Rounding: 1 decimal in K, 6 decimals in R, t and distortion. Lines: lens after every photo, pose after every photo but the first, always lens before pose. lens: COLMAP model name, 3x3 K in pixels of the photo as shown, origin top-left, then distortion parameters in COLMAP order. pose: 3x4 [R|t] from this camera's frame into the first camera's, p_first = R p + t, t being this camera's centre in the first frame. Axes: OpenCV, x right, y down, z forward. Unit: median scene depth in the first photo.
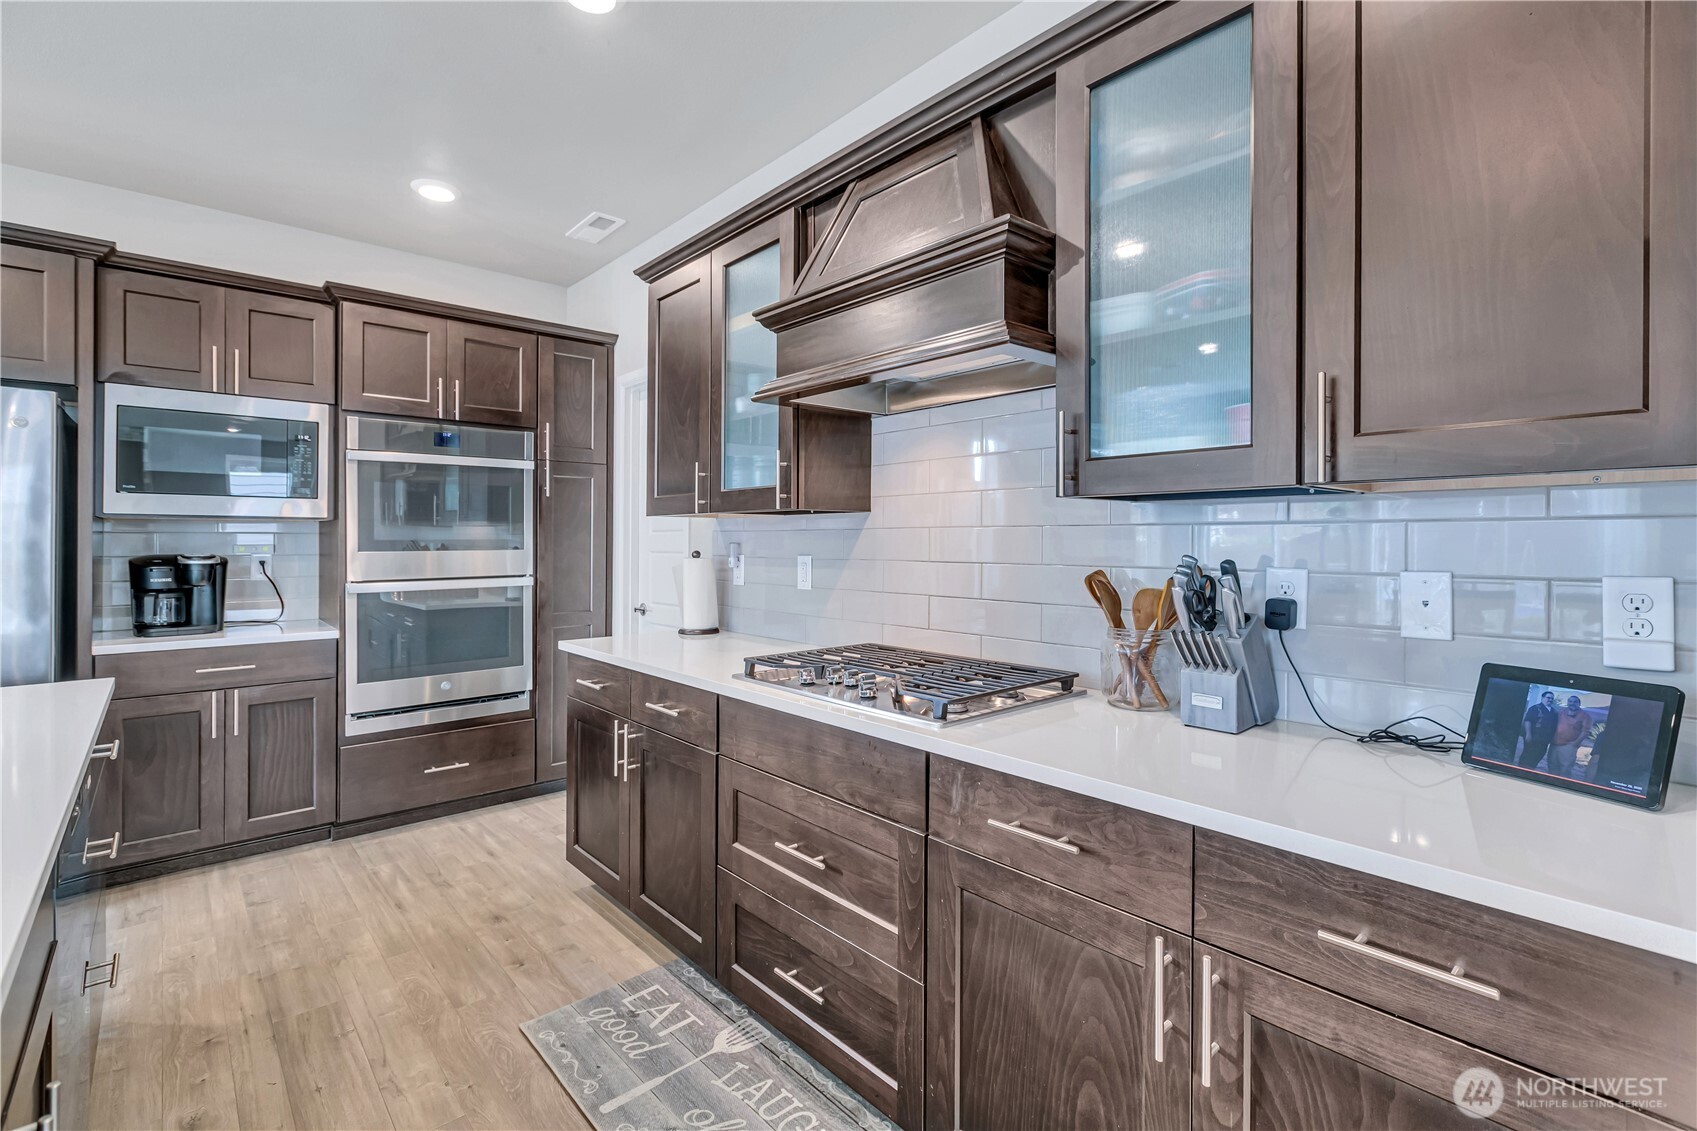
lens RADIAL K [[777.7, 0, 876.8], [0, 777.7, 540.4], [0, 0, 1]] dist [-0.001462, 0.000581]
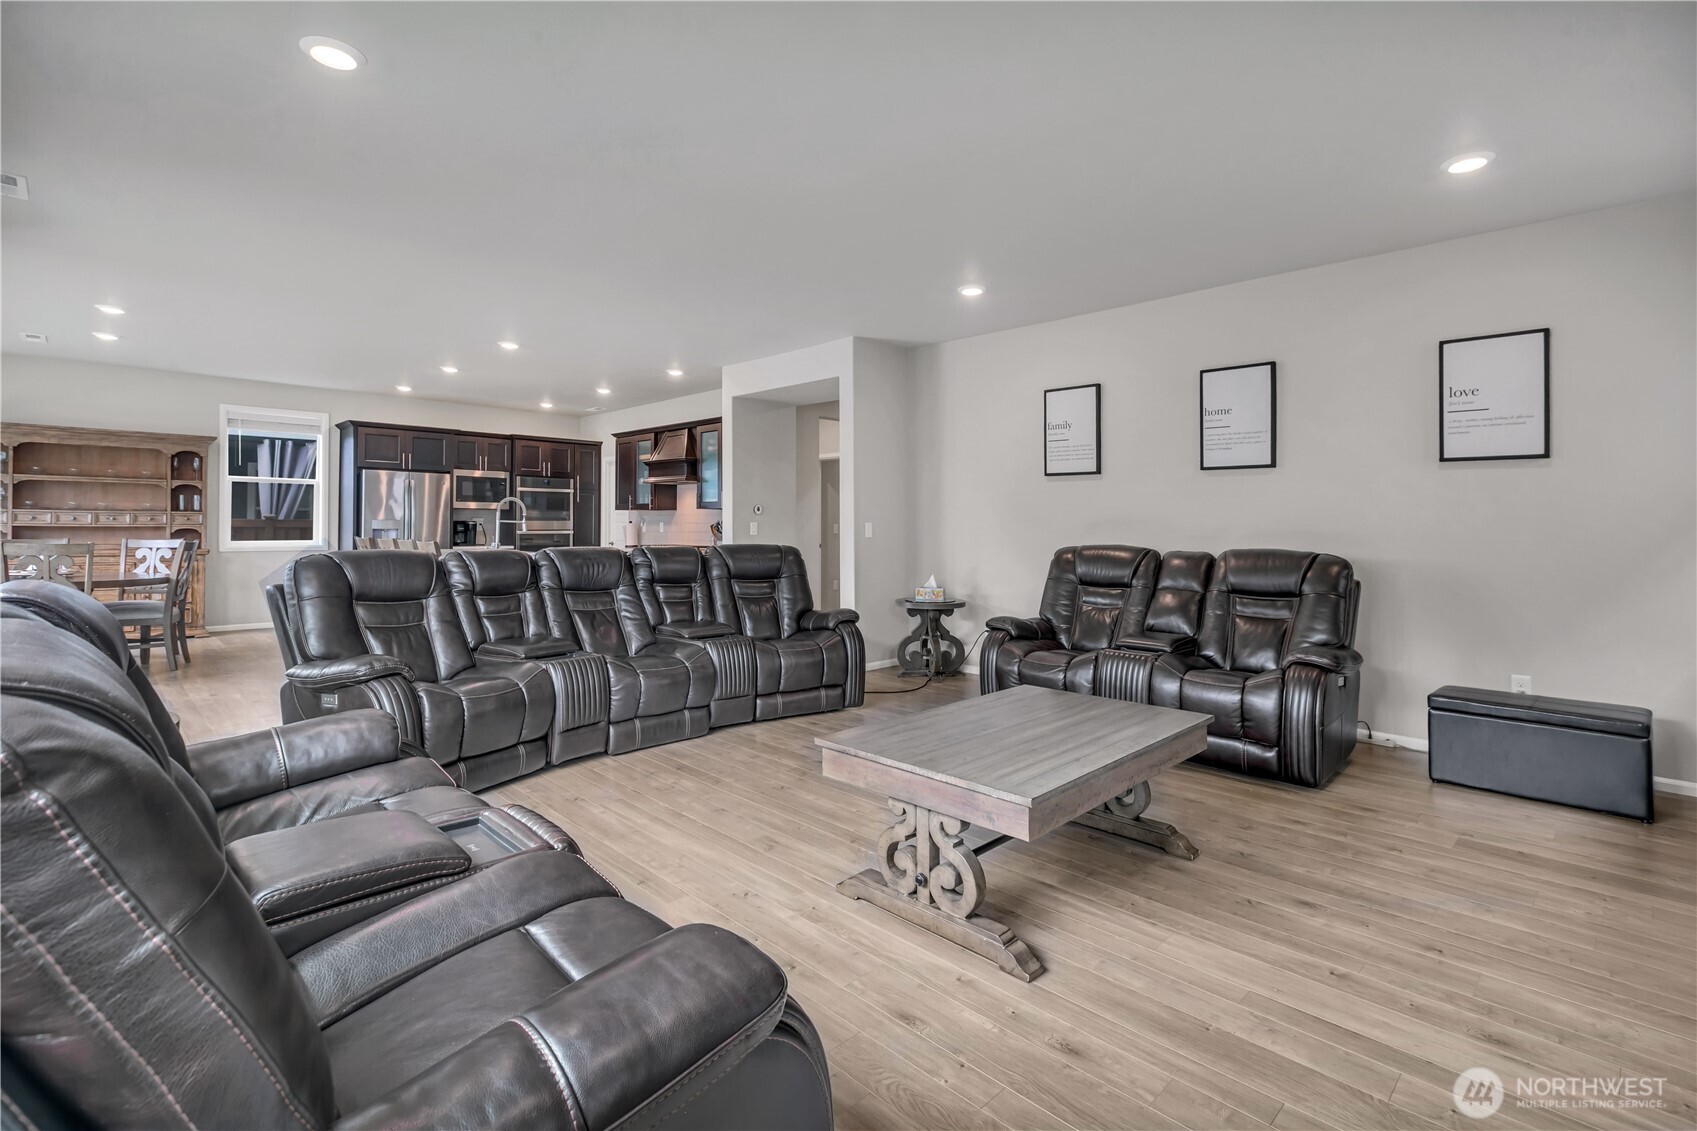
lens RADIAL K [[777.7, 0, 844.1], [0, 777.7, 534.7], [0, 0, 1]] dist [-0.001462, 0.000581]
pose [[0.999752, 0.009451, 0.020166, 0.592473], [-0.009654, 0.999903, 0.010017, 0.029353], [-0.020070, -0.010210, 0.999746, -2.247944]]
